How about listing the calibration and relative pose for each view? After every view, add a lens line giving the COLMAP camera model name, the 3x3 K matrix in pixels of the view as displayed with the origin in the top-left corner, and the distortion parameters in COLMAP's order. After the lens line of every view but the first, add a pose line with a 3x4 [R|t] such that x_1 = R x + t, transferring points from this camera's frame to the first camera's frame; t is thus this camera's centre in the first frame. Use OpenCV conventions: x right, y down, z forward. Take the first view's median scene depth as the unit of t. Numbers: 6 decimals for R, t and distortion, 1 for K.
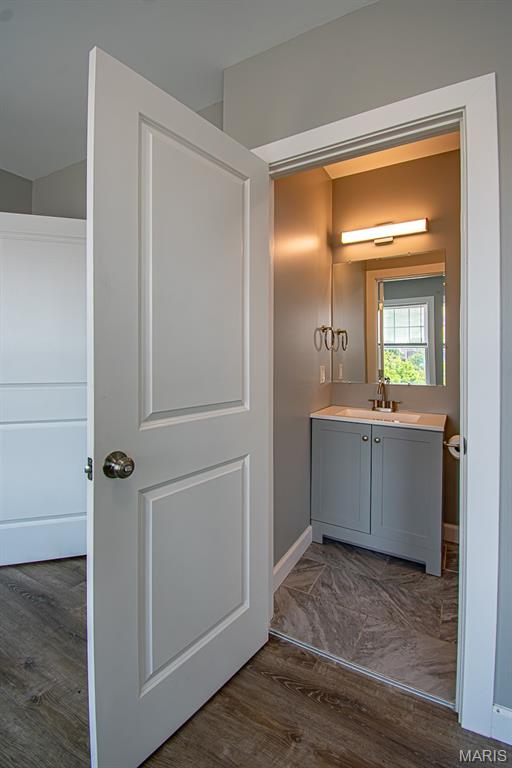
lens RADIAL K [[349.0, 0, 260.9], [0, 349.0, 357.2], [0, 0, 1]] dist [0.000310, -0.012999]
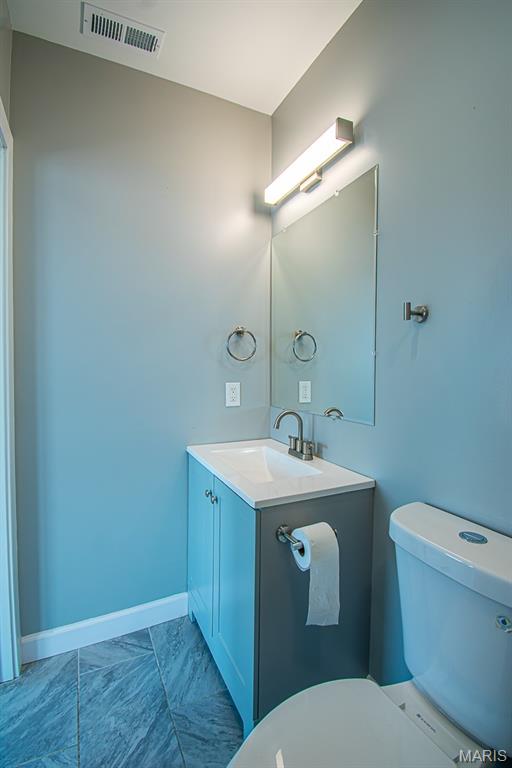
lens RADIAL K [[354.7, 0, 256.0], [0, 354.7, 384.0], [0, 0, 1]] dist [-0.000327, -0.014258]
pose [[0.832407, 0.025340, -0.553585, 0.804181], [-0.009801, 0.999471, 0.031013, 0.004355], [0.554078, -0.020389, 0.832215, 0.536006]]
